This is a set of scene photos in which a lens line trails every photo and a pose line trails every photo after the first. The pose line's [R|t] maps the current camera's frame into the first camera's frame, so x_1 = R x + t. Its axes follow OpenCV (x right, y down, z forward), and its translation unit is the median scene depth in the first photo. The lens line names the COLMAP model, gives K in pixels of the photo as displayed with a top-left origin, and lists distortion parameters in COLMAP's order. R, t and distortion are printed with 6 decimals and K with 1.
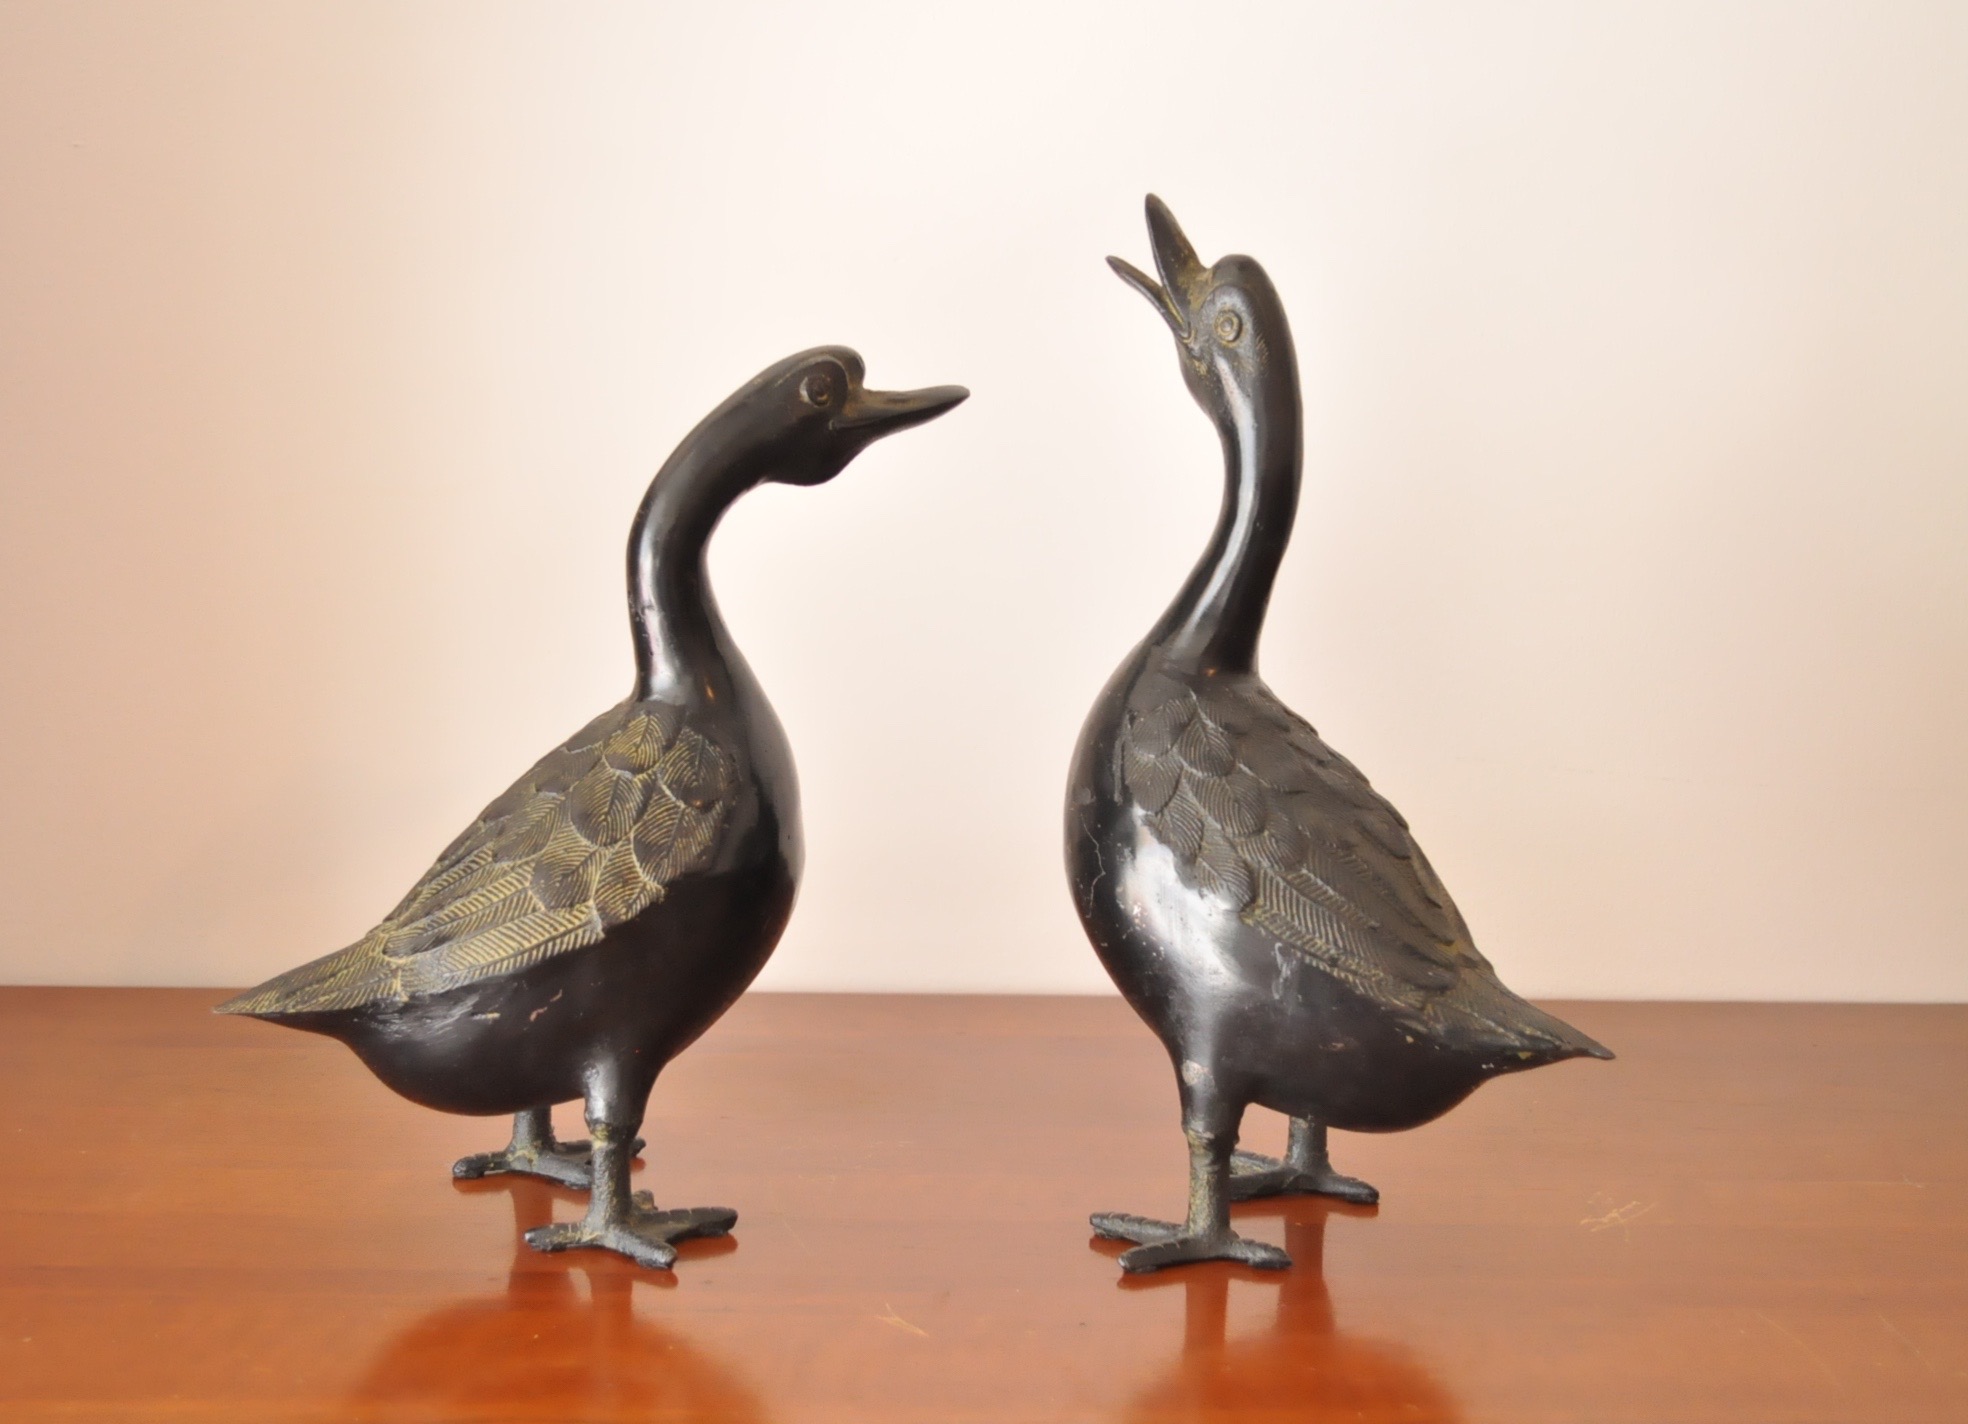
lens RADIAL K [[3242.7, 0, 971.5], [0, 3242.7, 715.9], [0, 0, 1]] dist [-0.031472, 0.000000]
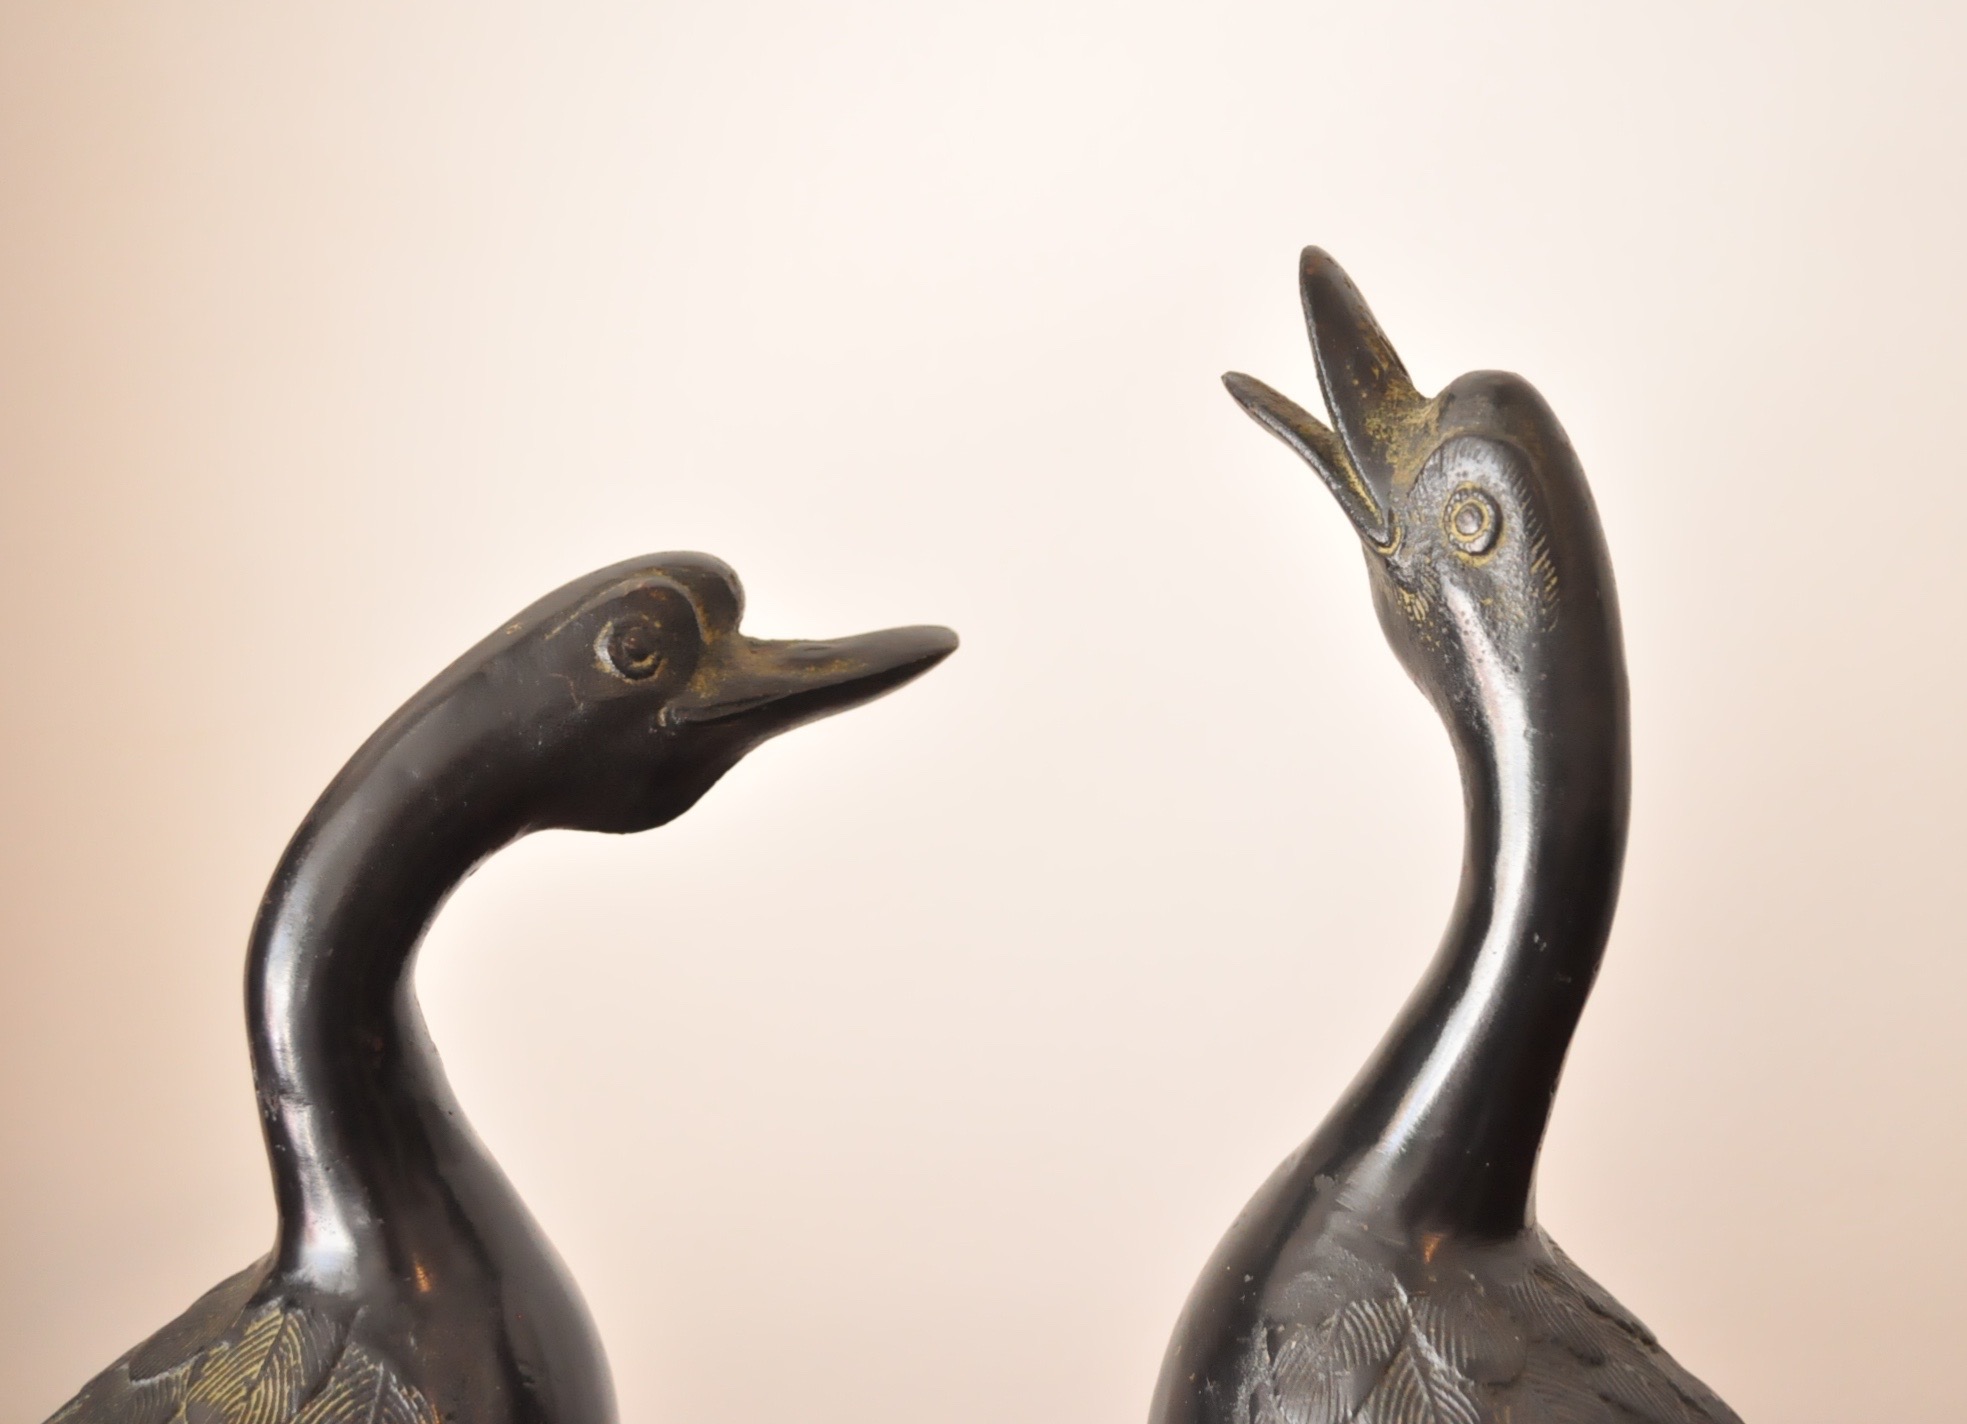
lens RADIAL K [[3708.1, 0, 998.9], [0, 3708.1, 706.3], [0, 0, 1]] dist [0.014491, 0.000000]
pose [[0.998913, -0.000861, -0.046612, 0.034552], [-0.000842, 0.999333, -0.036502, -0.071967], [0.046612, 0.036501, 0.998246, 0.446340]]
